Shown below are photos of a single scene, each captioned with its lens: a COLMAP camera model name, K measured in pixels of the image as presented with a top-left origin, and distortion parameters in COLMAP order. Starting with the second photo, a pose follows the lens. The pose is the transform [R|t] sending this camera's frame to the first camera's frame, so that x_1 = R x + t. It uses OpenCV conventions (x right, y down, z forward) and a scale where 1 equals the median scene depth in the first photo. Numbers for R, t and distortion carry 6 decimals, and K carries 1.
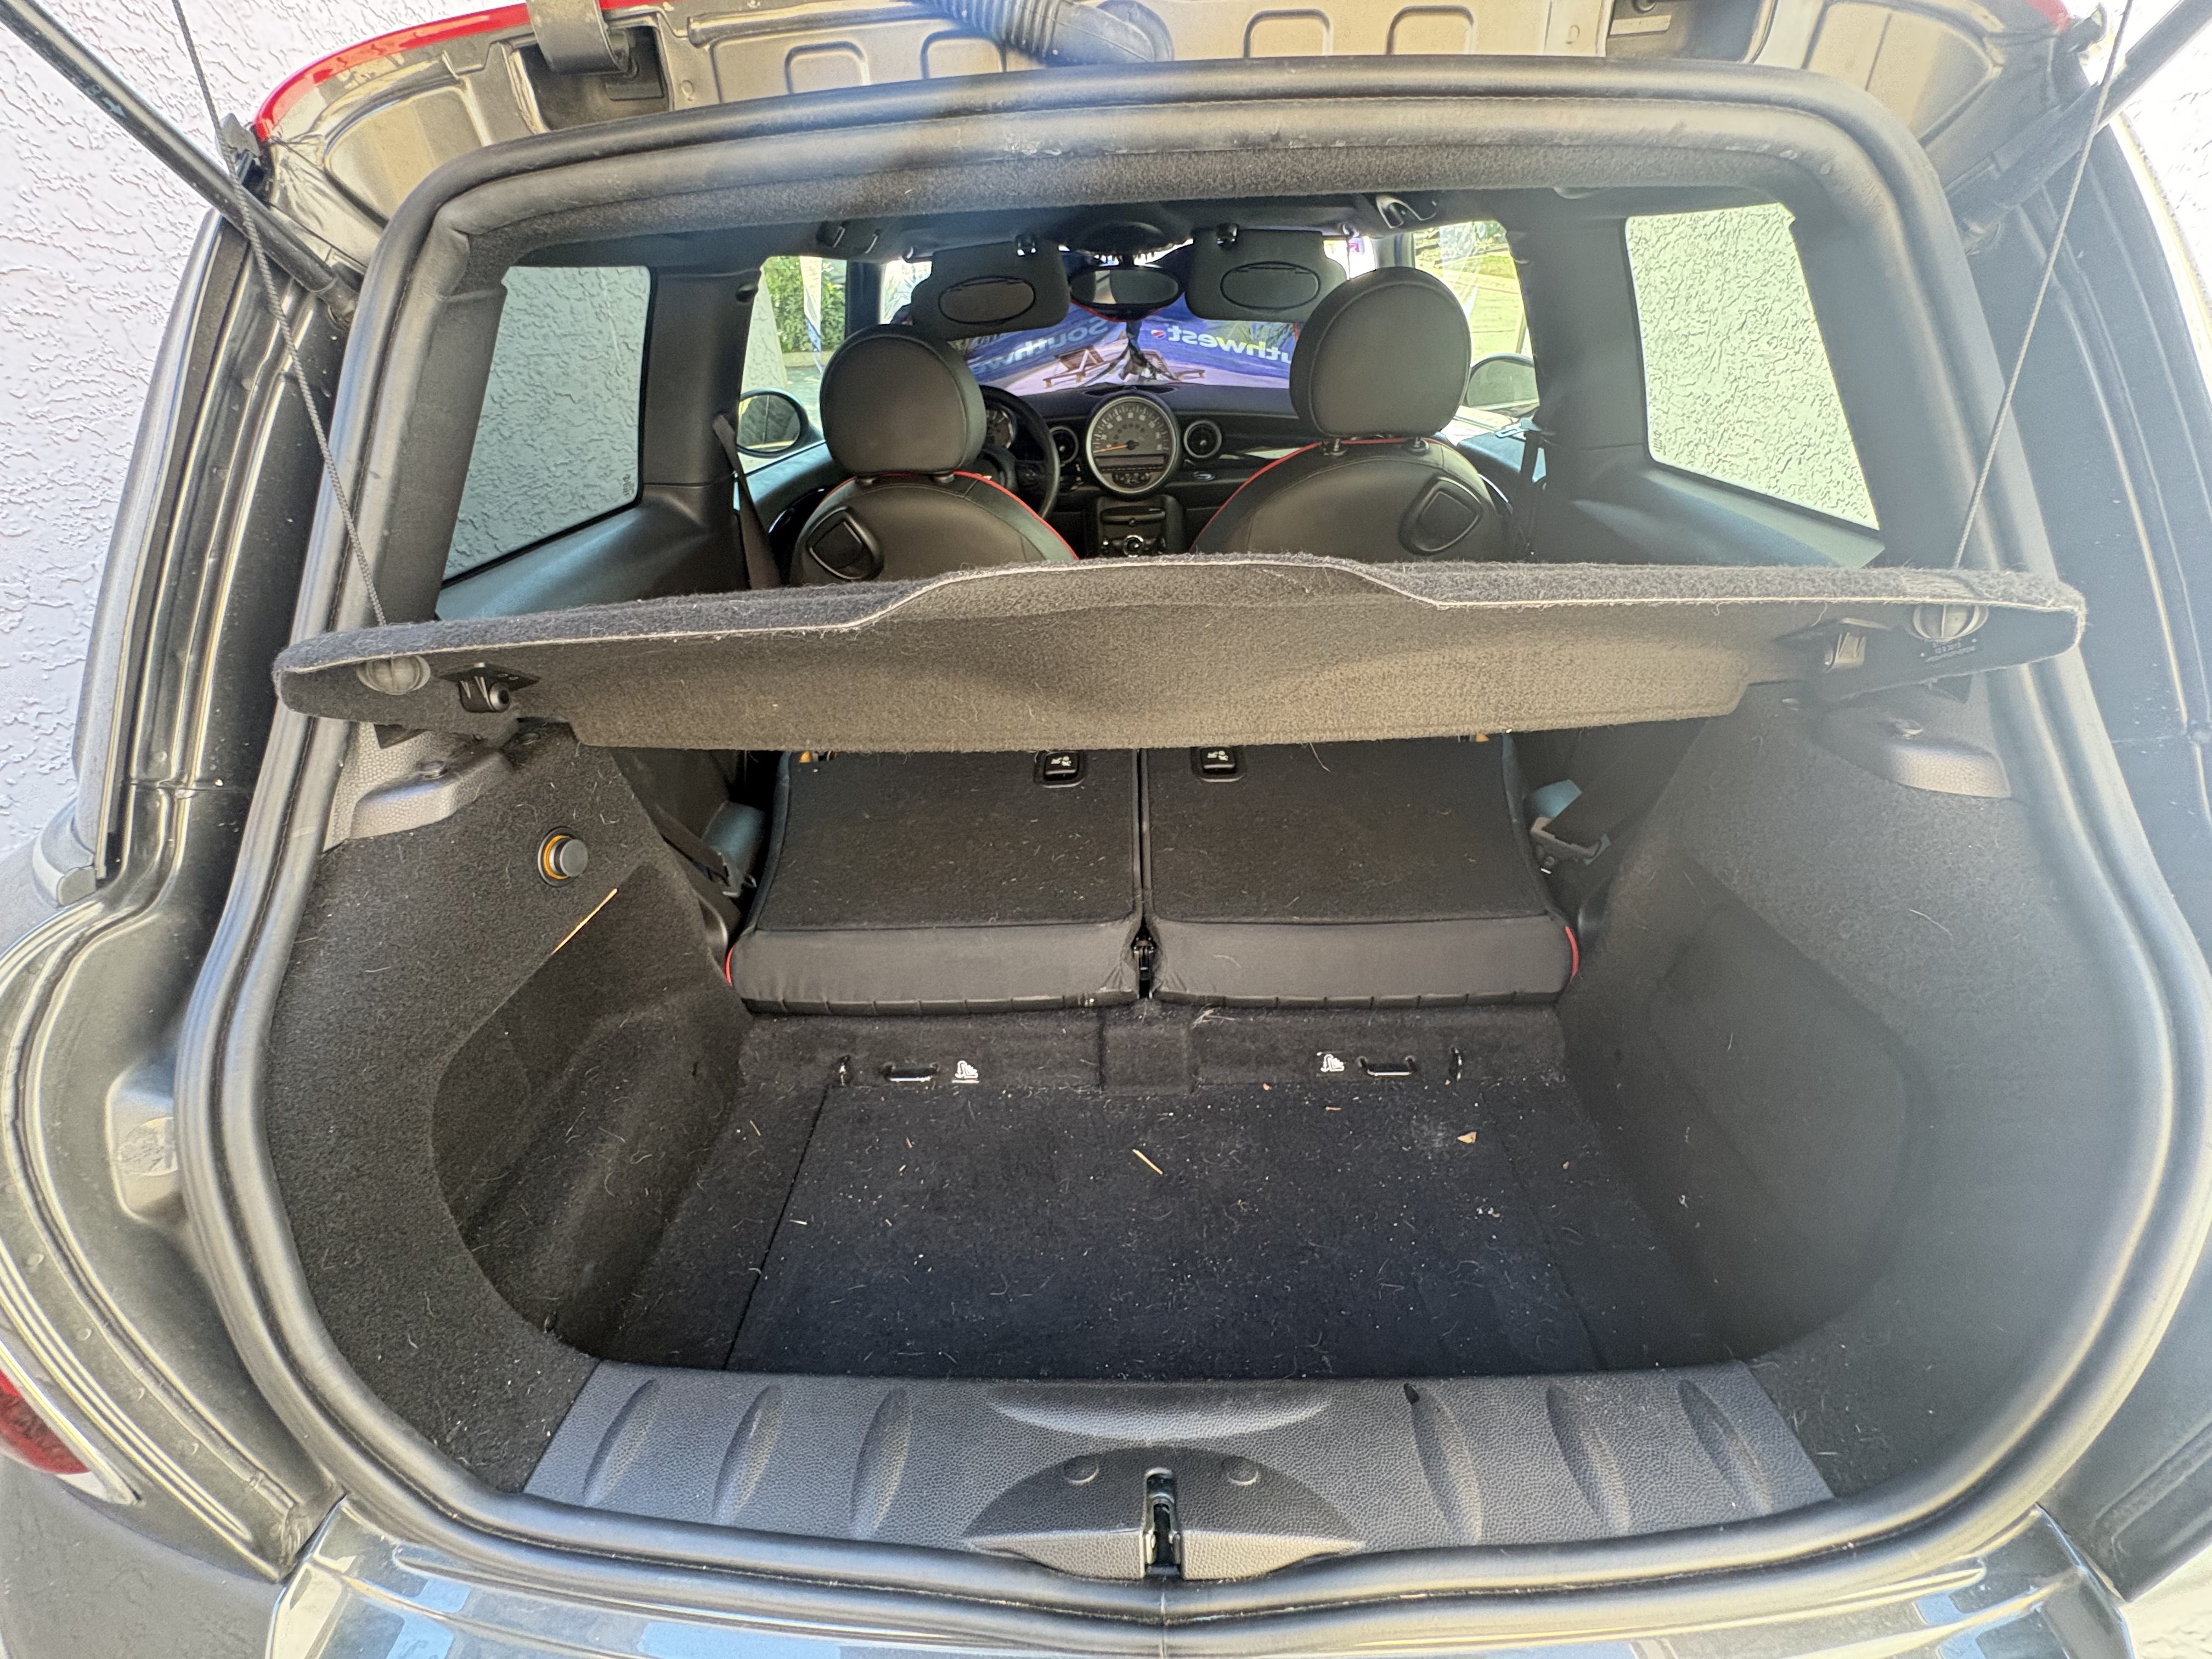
lens RADIAL K [[907.5, 0, 1106.0], [0, 907.5, 829.5], [0, 0, 1]] dist [0.003505, -0.000197]
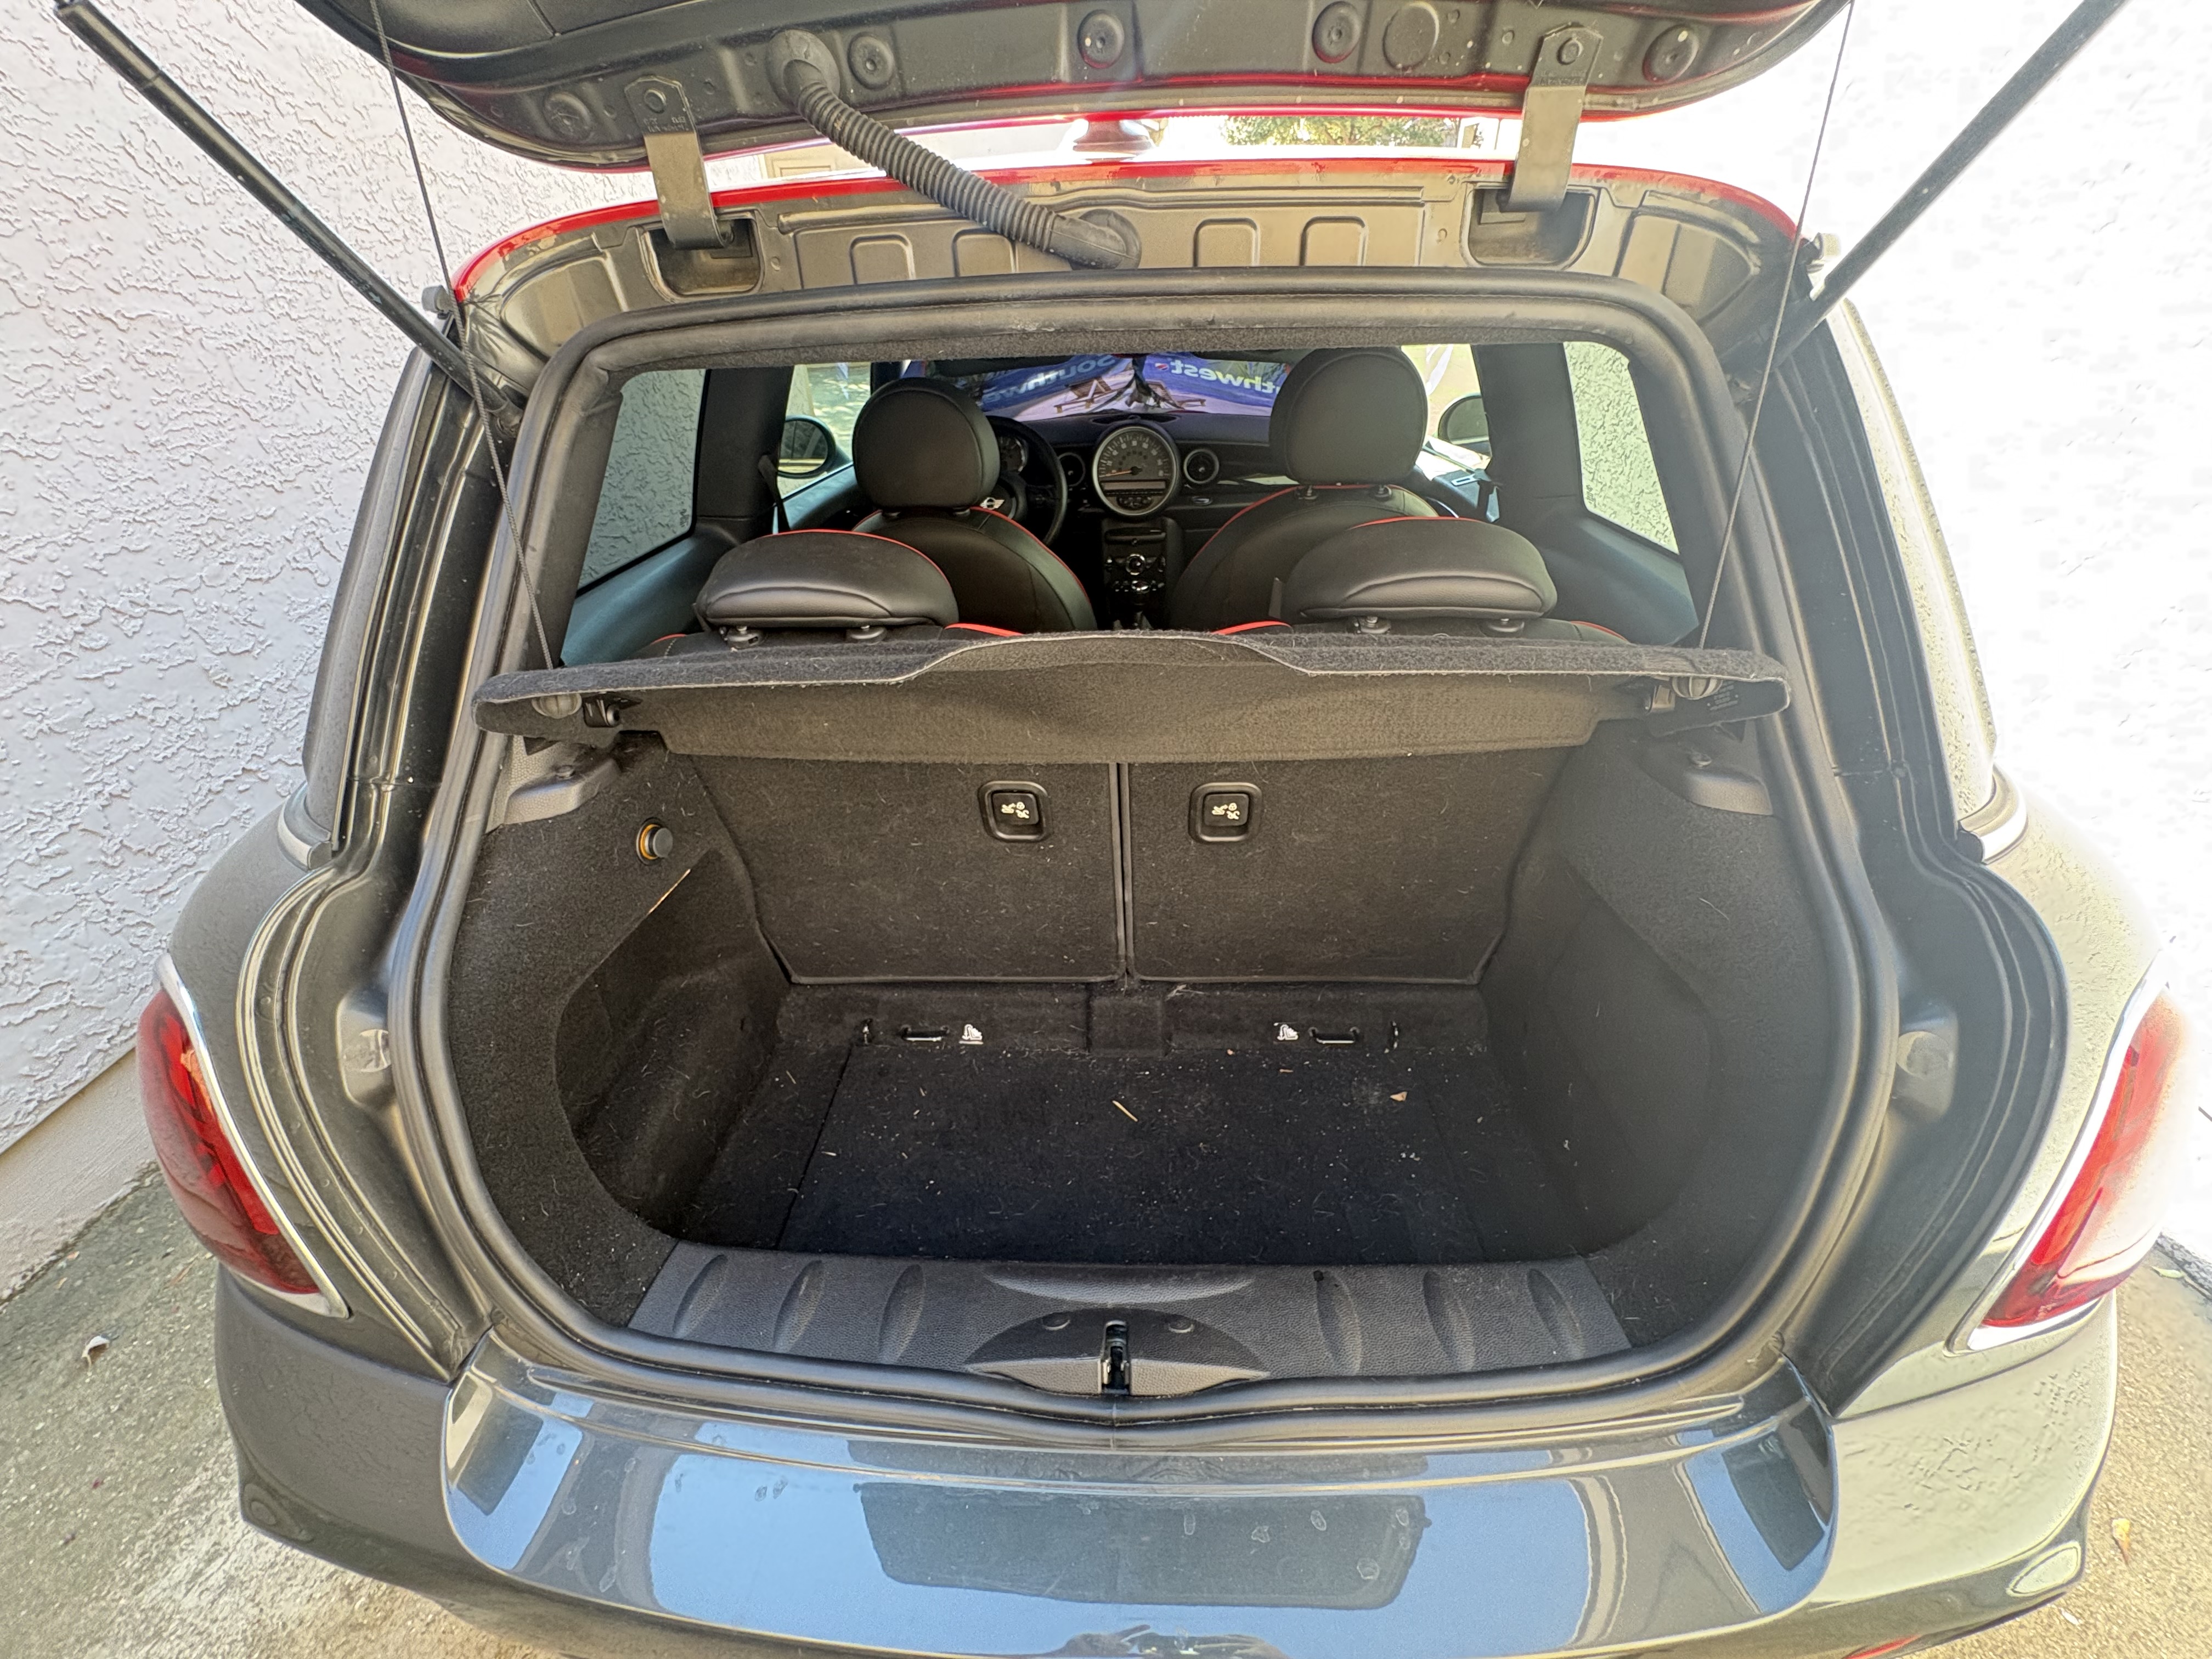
lens RADIAL K [[892.3, 0, 1106.0], [0, 892.3, 829.5], [0, 0, 1]] dist [0.008061, -0.000134]
pose [[0.999826, 0.017350, -0.006919, 0.038470], [-0.017342, 0.999849, 0.001179, 0.001246], [0.006938, -0.001059, 0.999975, -0.259843]]
